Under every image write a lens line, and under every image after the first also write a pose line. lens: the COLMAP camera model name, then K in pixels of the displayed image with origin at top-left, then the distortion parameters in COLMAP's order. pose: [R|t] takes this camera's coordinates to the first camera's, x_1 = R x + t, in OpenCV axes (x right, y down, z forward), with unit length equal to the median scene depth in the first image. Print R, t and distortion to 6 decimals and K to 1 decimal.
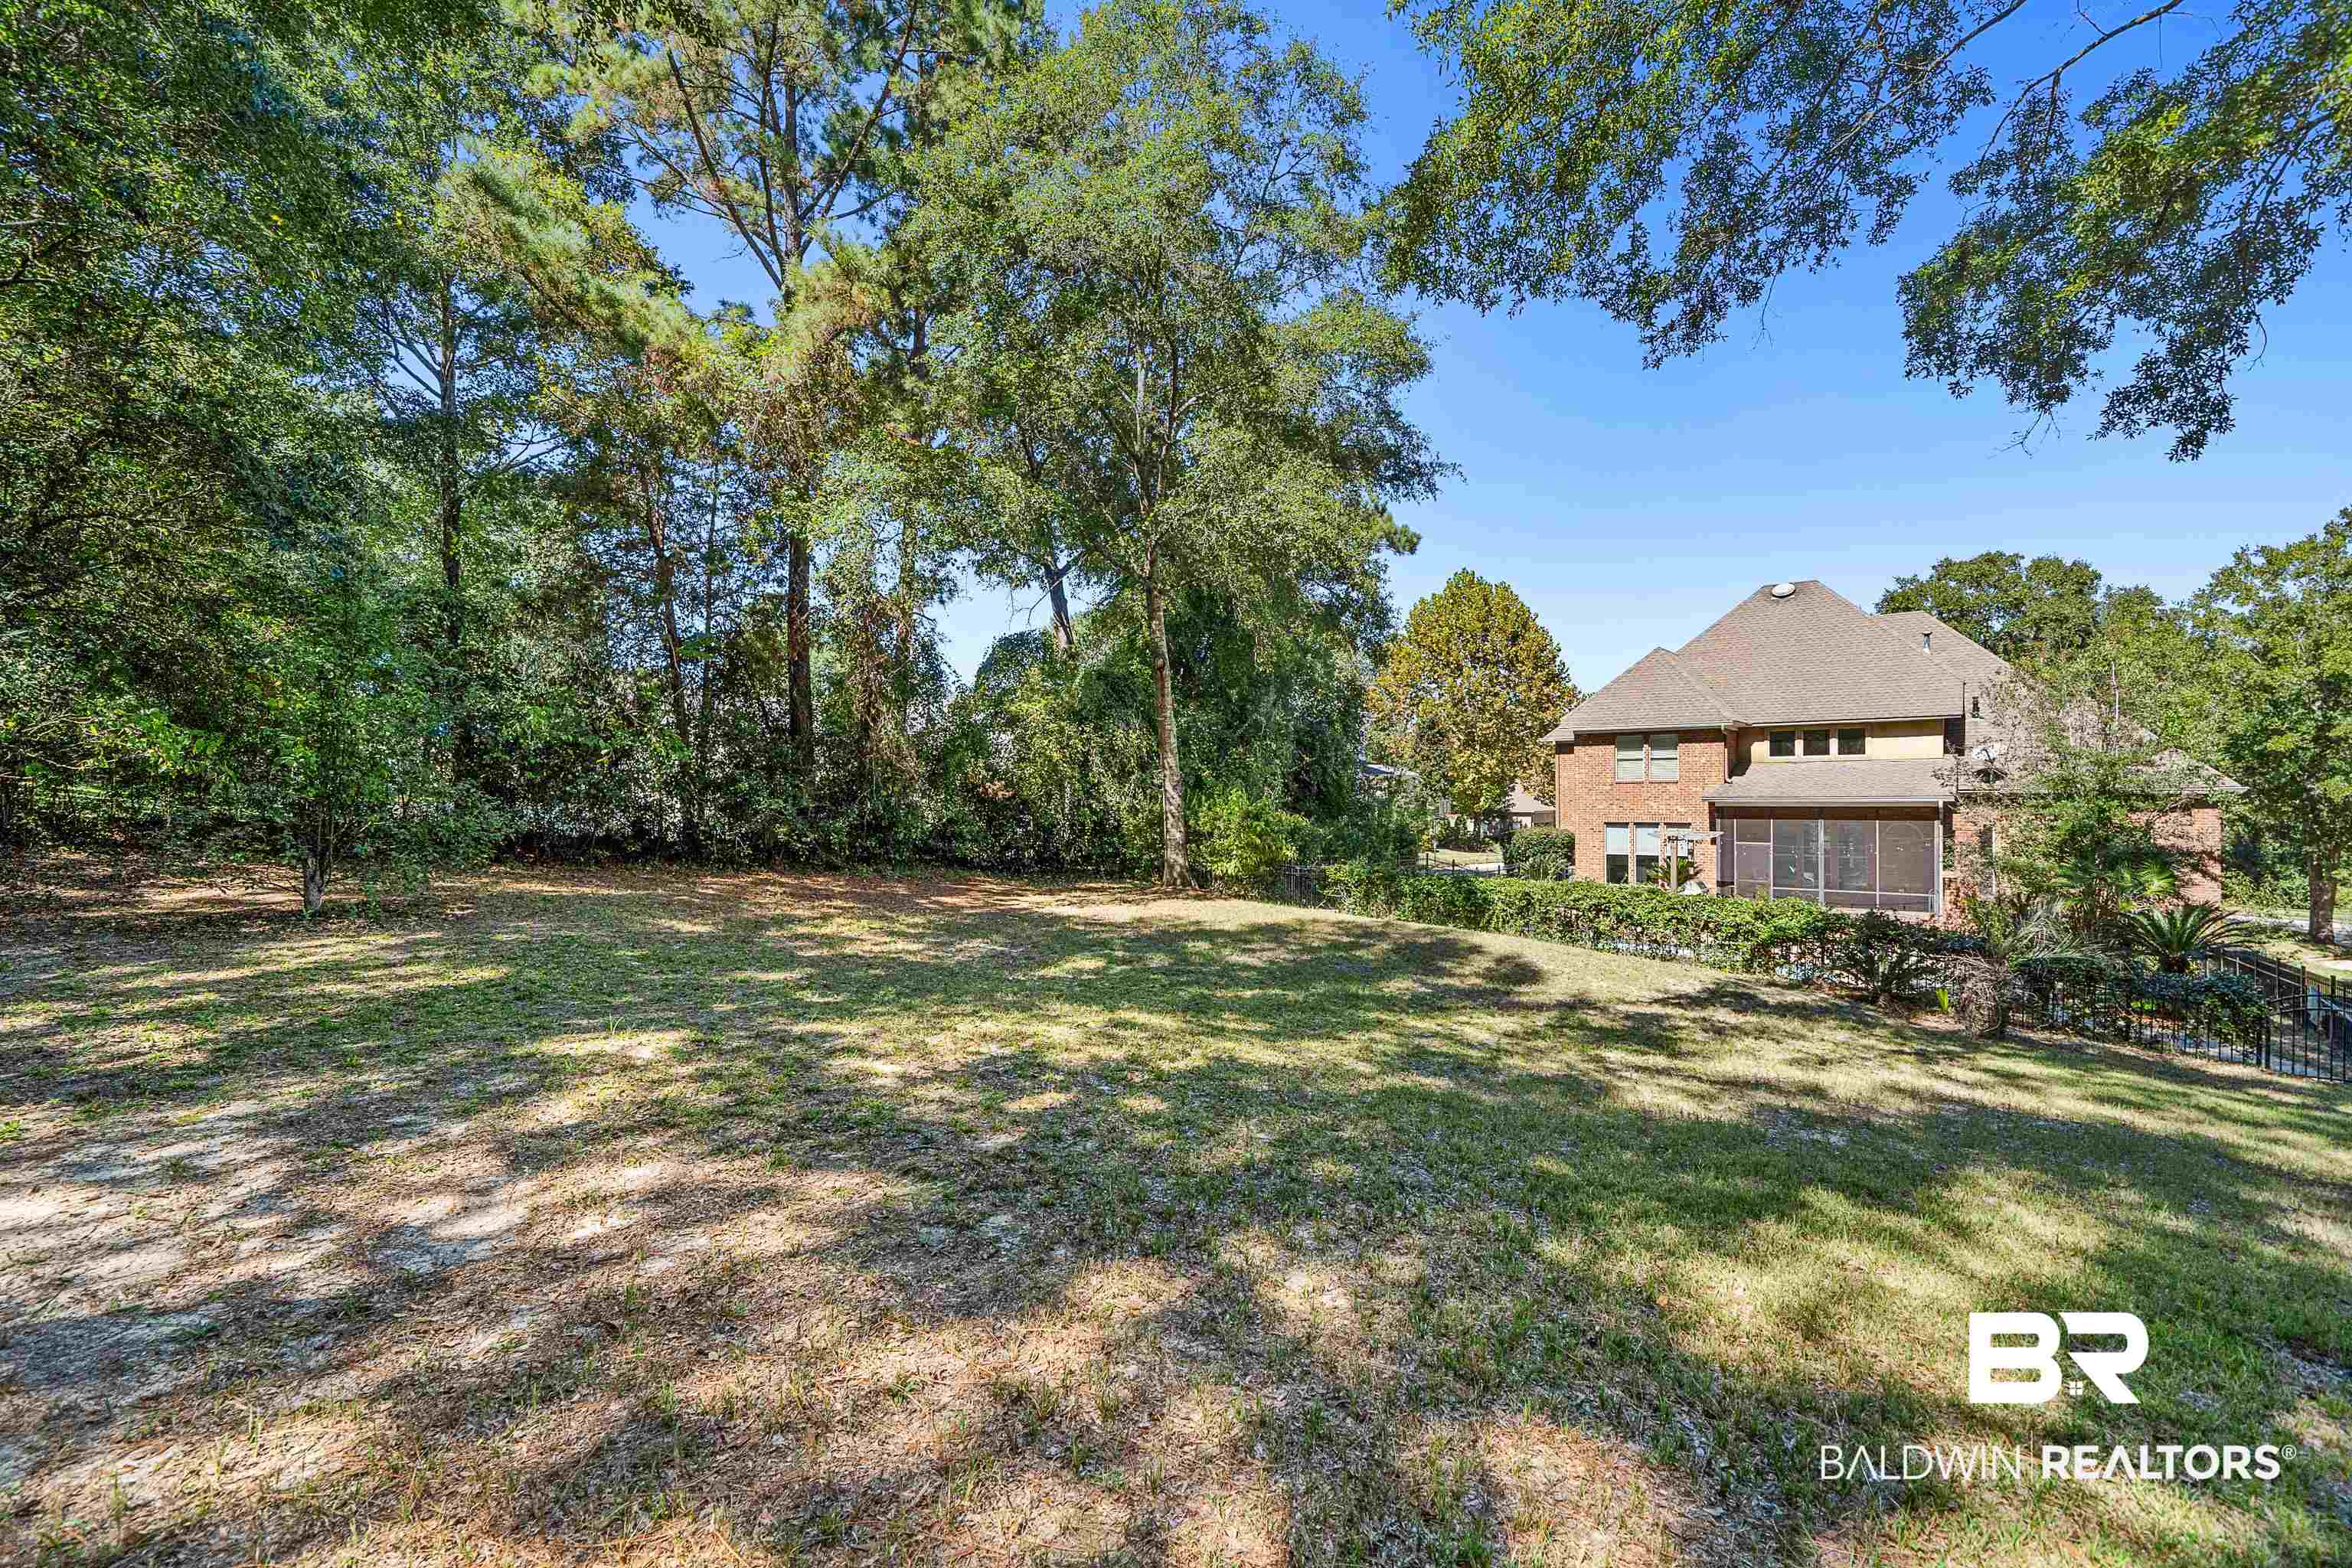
lens RADIAL K [[1014.1, 0, 1181.5], [0, 1014.1, 794.4], [0, 0, 1]] dist [0.000049, 0.000004]
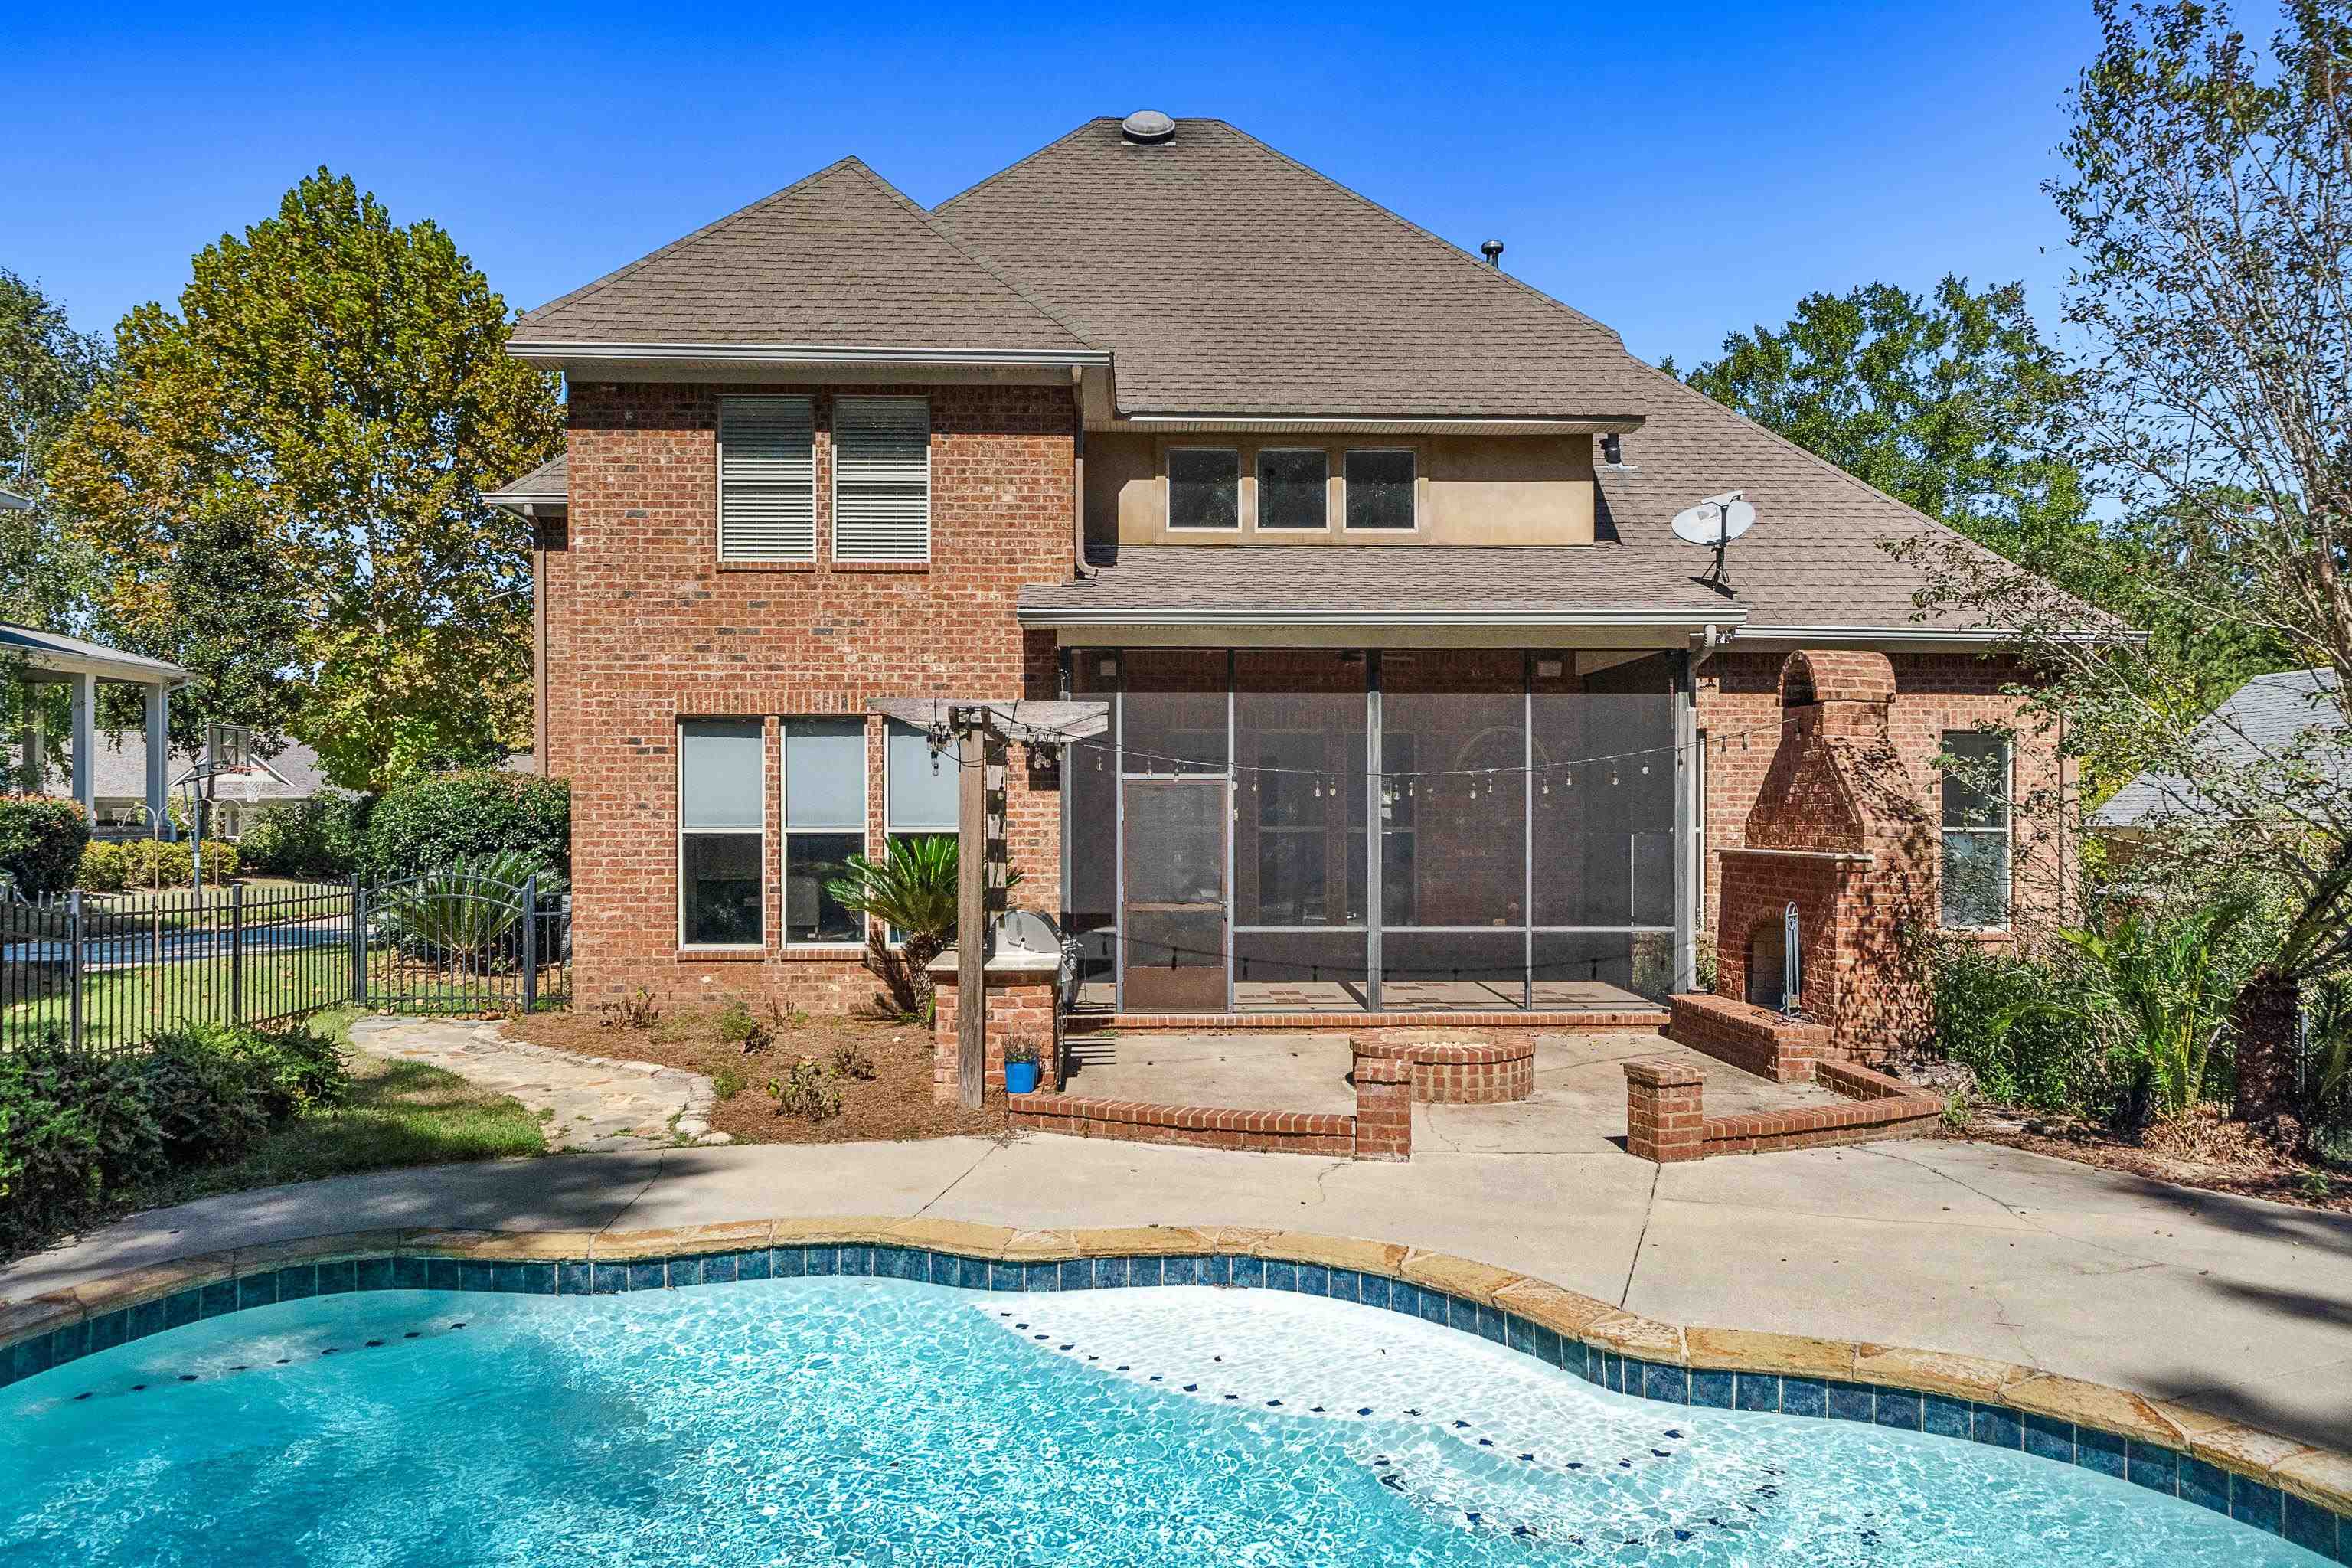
lens RADIAL K [[1596.4, 0, 1182.3], [0, 1596.4, 806.6], [0, 0, 1]] dist [-0.003792, 0.005809]
pose [[0.767119, 0.003417, 0.641495, 0.255435], [-0.000898, 0.999991, -0.004253, 0.054774], [-0.641504, 0.002687, 0.767115, 0.605832]]
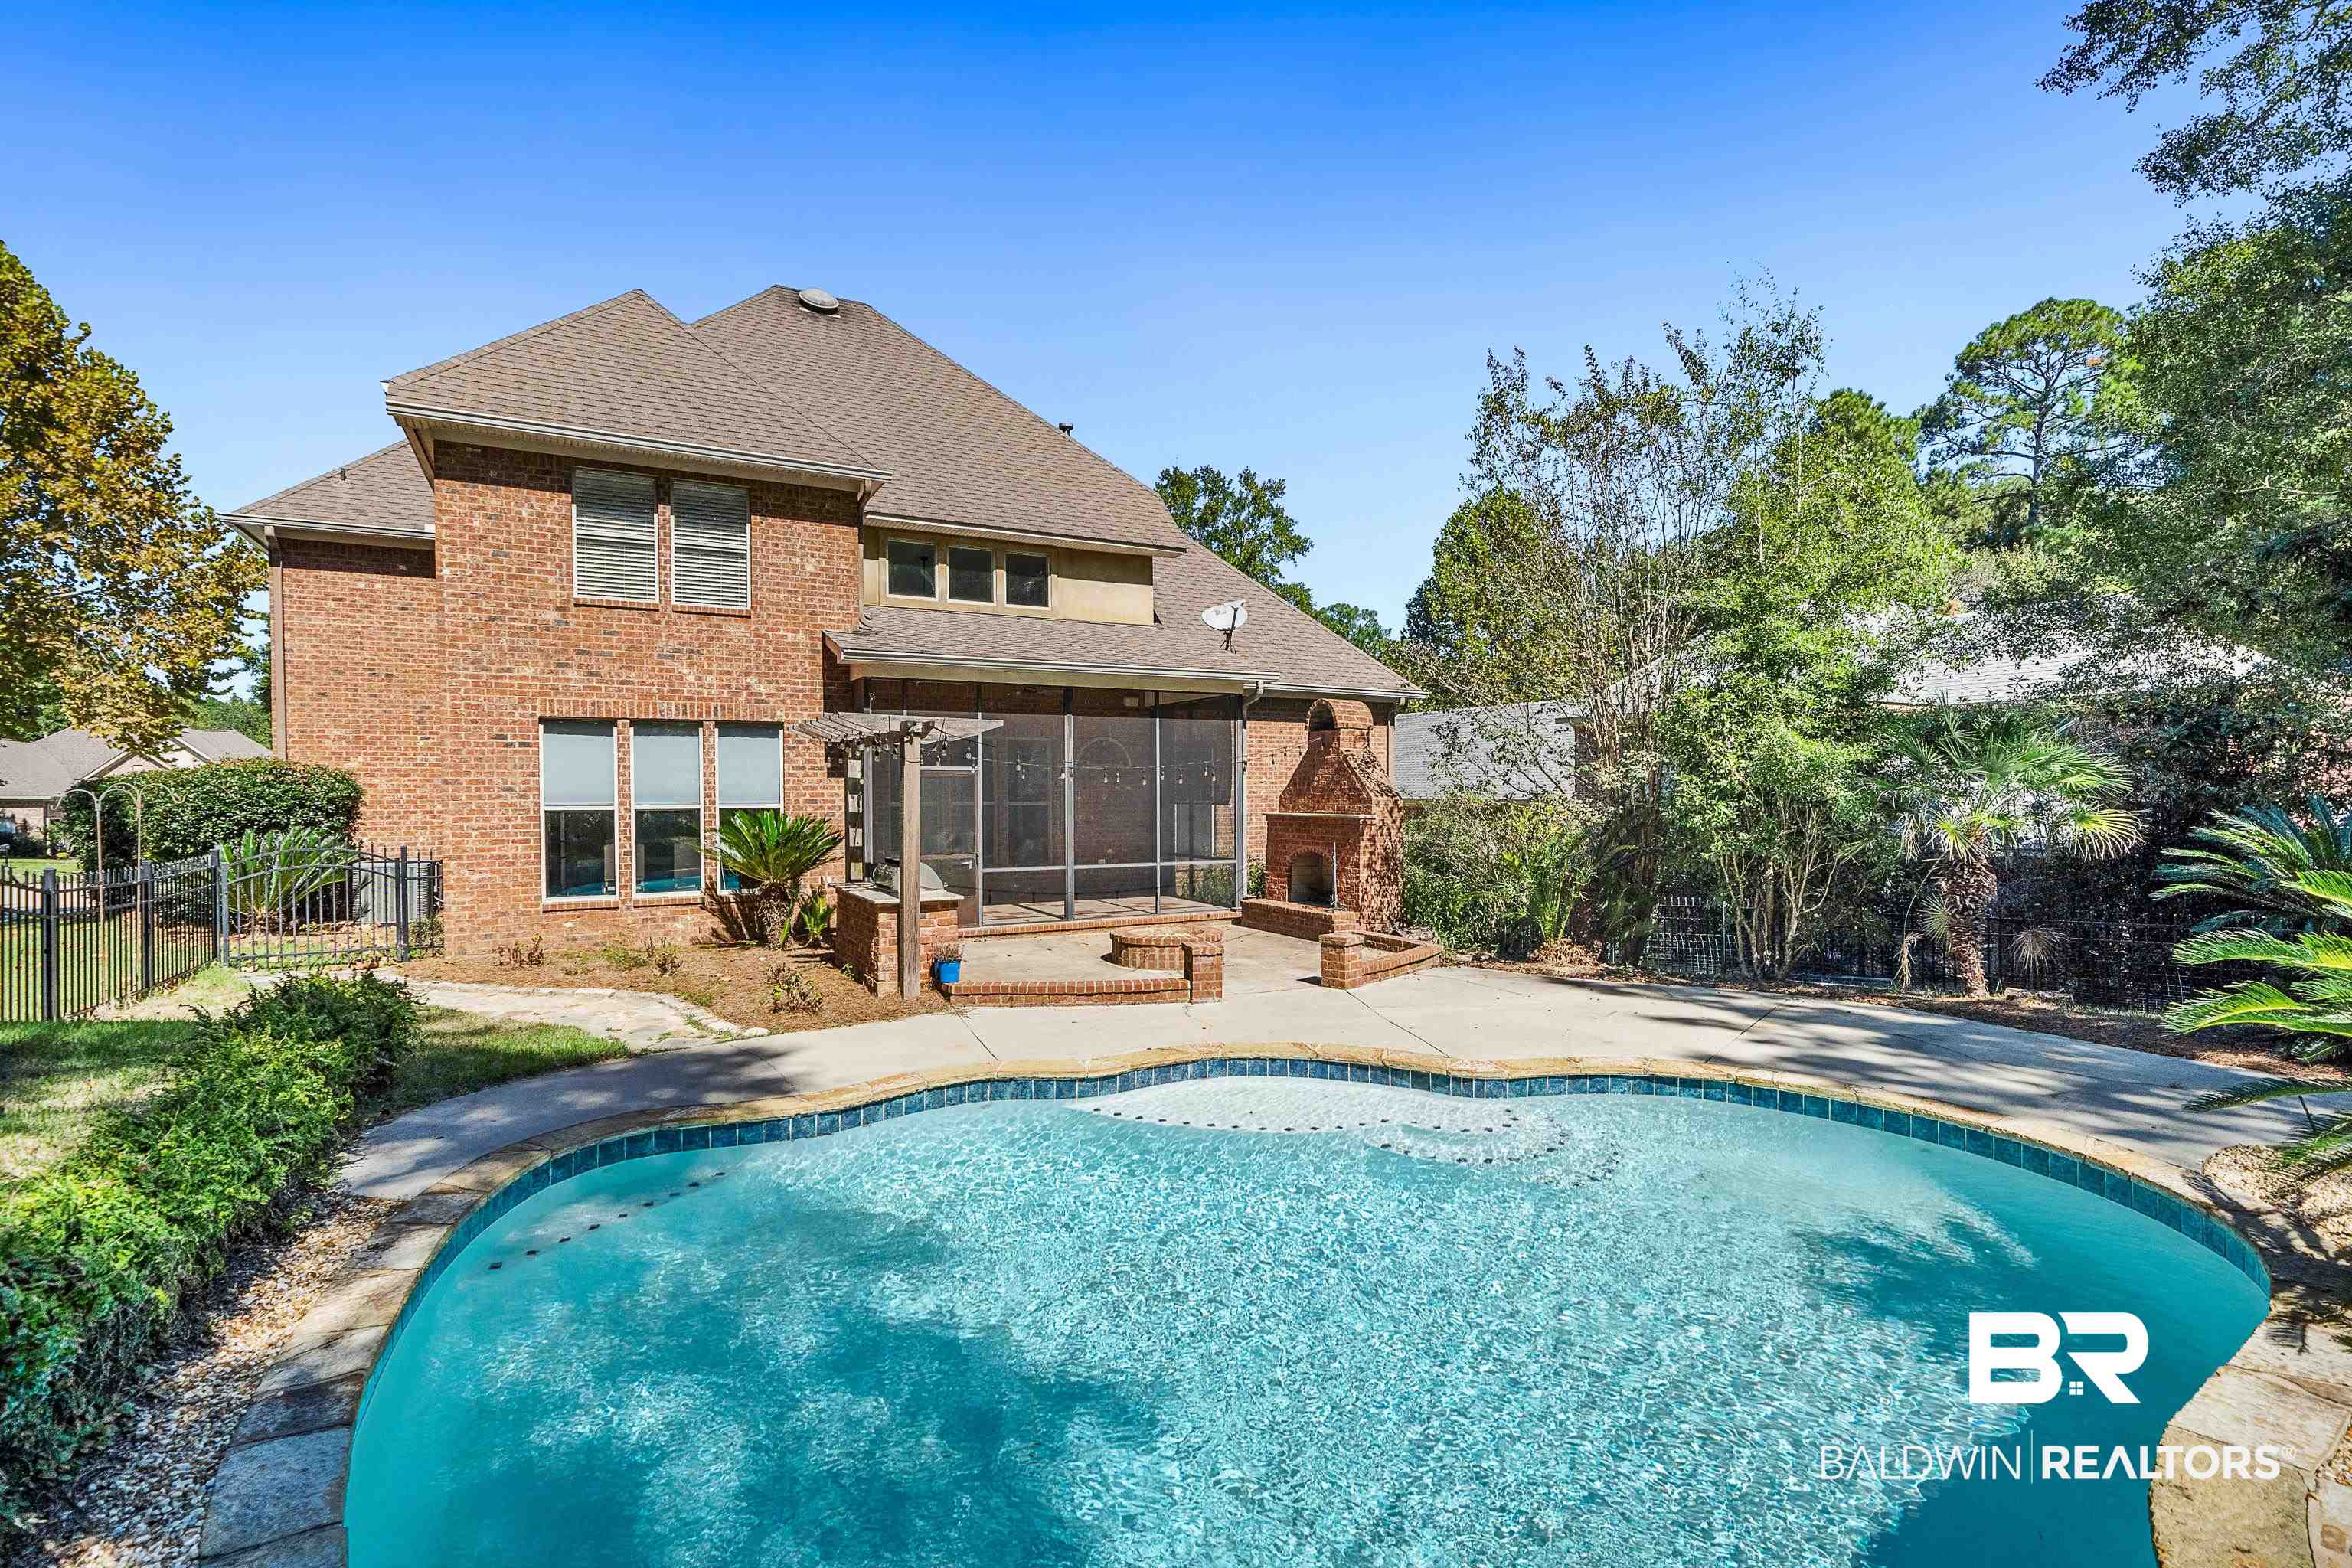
lens RADIAL K [[1097.7, 0, 1186.9], [0, 1097.7, 798.7], [0, 0, 1]] dist [-0.002388, 0.000183]
pose [[0.395413, -0.006708, 0.918479, 0.169973], [0.001742, 0.999977, 0.006553, 0.054176], [-0.918502, -0.000991, 0.395416, 0.674437]]
